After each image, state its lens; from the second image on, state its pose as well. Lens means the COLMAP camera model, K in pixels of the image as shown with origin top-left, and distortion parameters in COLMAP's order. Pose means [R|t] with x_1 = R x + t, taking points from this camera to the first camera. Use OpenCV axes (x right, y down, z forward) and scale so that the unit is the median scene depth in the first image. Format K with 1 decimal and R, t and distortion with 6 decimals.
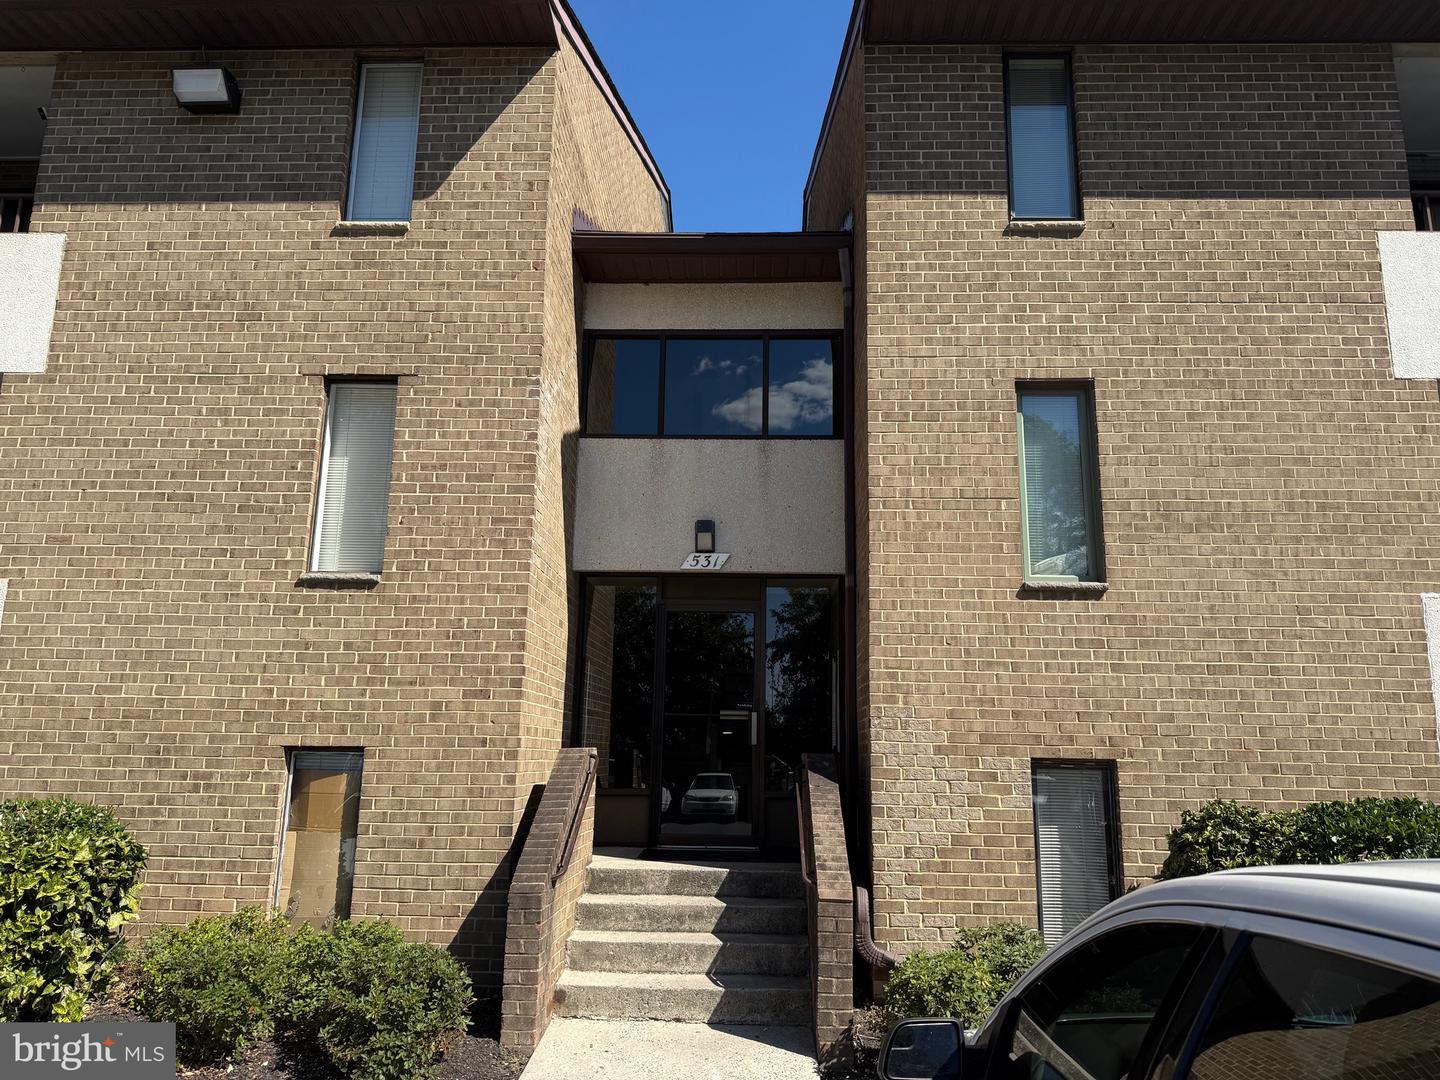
lens RADIAL K [[1012.6, 0, 720.0], [0, 1012.6, 540.0], [0, 0, 1]] dist [0.037358, -0.051482]
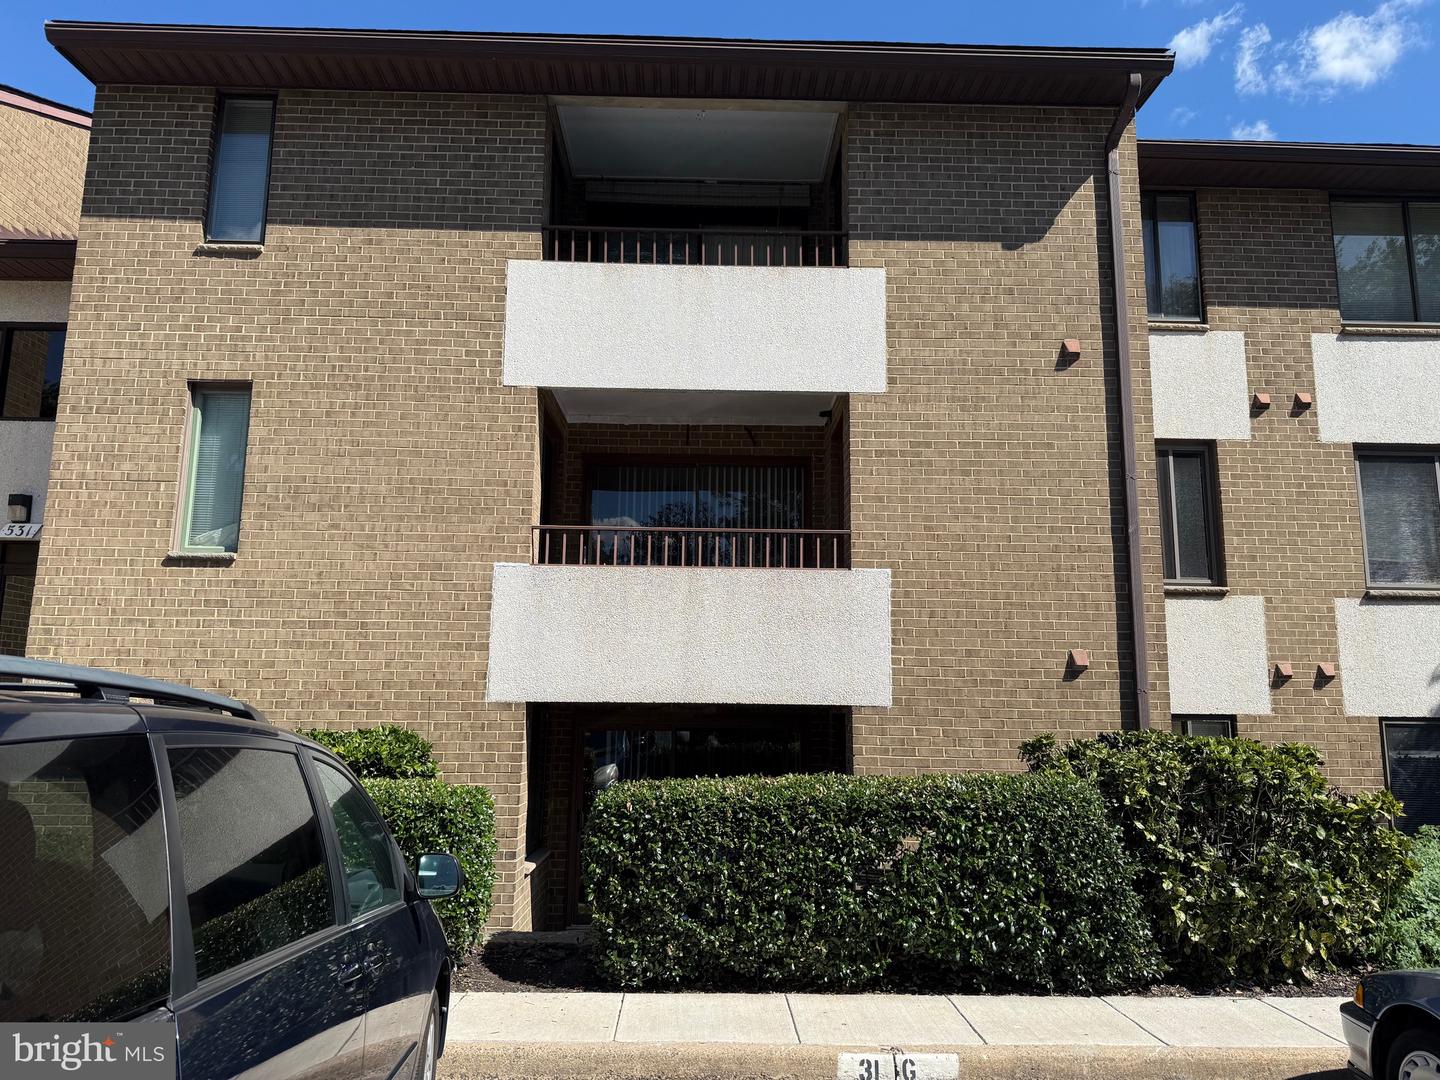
lens RADIAL K [[1012.6, 0, 720.0], [0, 1012.6, 540.0], [0, 0, 1]] dist [0.037358, -0.051482]
pose [[0.998803, 0.004396, 0.048715, 0.843574], [-0.006364, 0.999166, 0.040326, -0.024095], [-0.048497, -0.040588, 0.997998, -0.215715]]
